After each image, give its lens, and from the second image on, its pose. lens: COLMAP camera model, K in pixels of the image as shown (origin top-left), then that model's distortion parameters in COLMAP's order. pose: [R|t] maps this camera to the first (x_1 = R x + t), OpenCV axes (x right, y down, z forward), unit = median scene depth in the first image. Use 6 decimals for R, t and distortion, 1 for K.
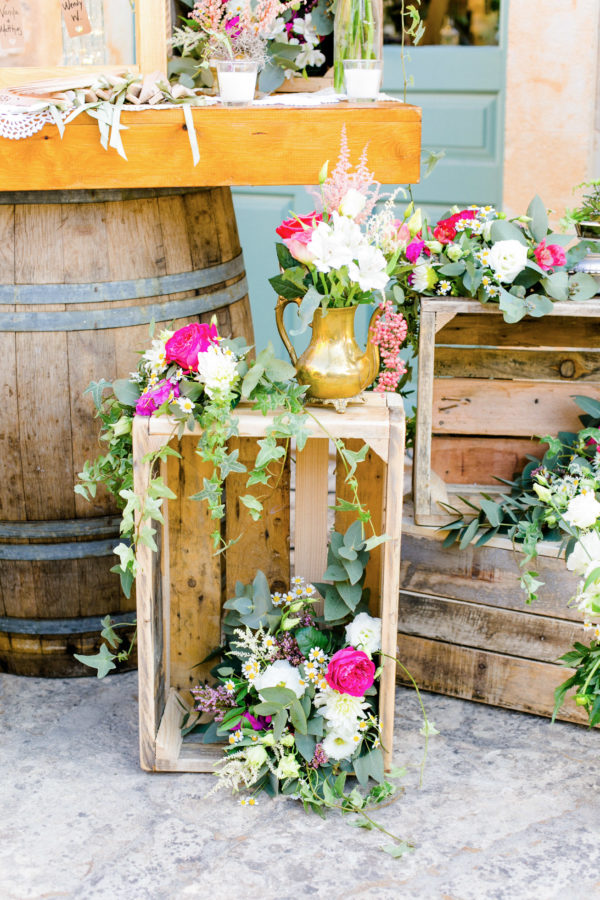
lens RADIAL K [[1367.6, 0, 300.0], [0, 1367.6, 450.0], [0, 0, 1]] dist [-0.106526, 0.064075]
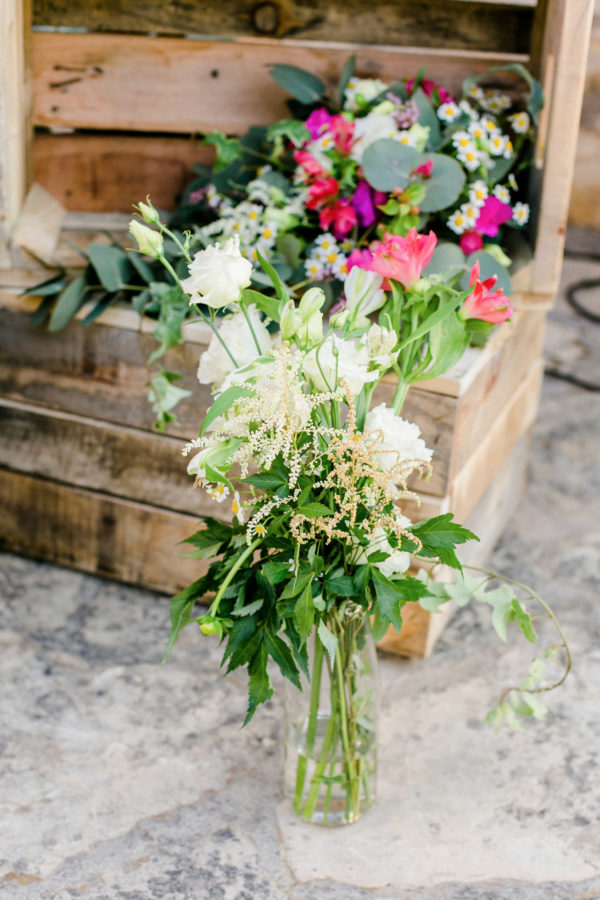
lens RADIAL K [[1539.5, 0, 300.0], [0, 1539.5, 450.0], [0, 0, 1]] dist [-0.143456, 0.165339]
pose [[0.994451, -0.004521, 0.105104, 0.152078], [-0.015440, 0.981985, 0.188328, -0.000882], [-0.104062, -0.188906, 0.976466, 0.347661]]
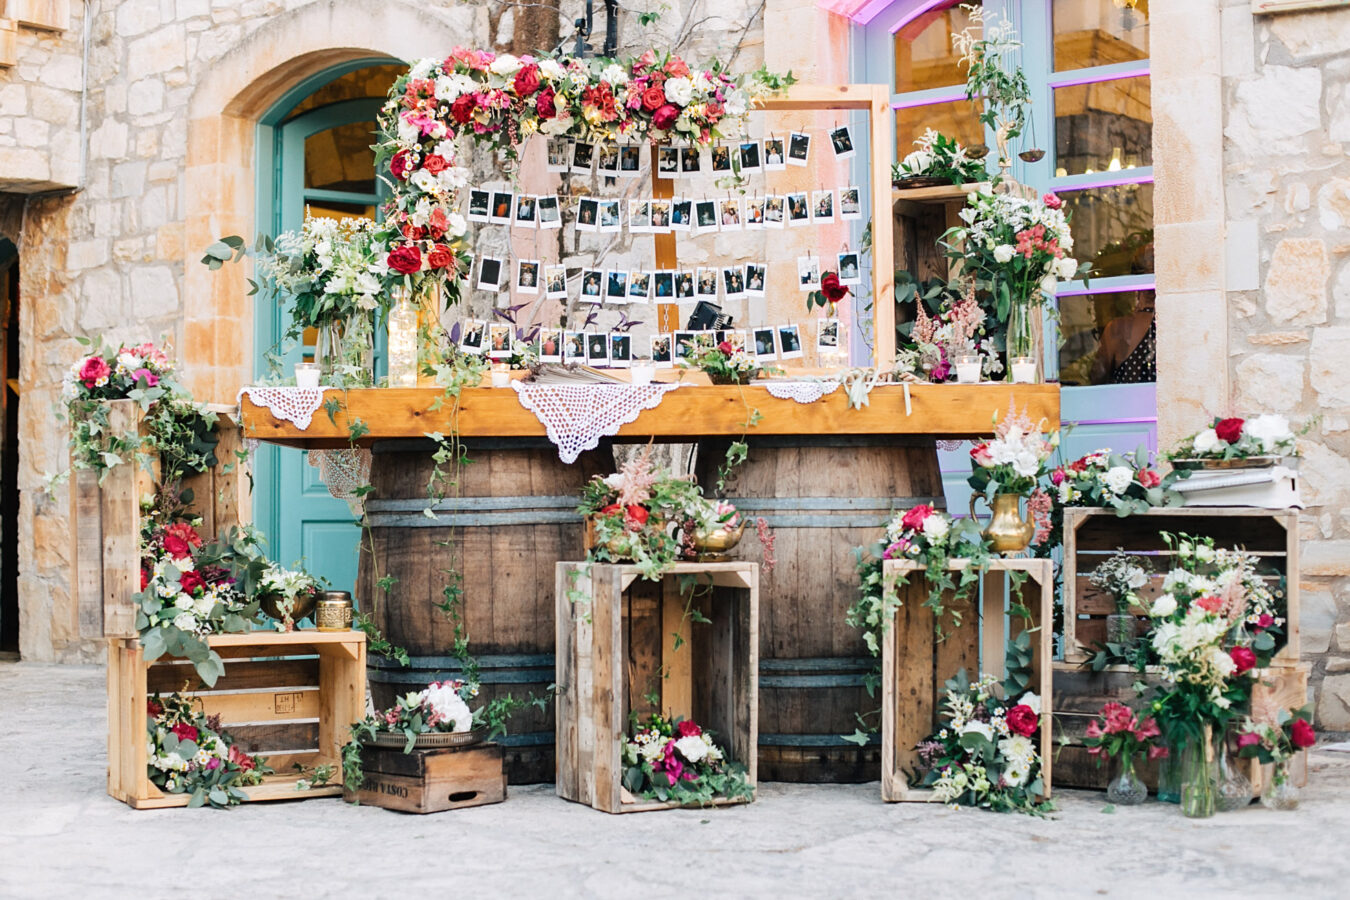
lens RADIAL K [[2051.4, 0, 675.0], [0, 2051.4, 450.0], [0, 0, 1]] dist [-0.106526, 0.064075]
pose [[0.991370, -0.012689, -0.130482, -0.042401], [-0.027924, 0.952028, -0.304736, 0.532185], [0.128089, 0.305749, 0.943457, -1.215145]]
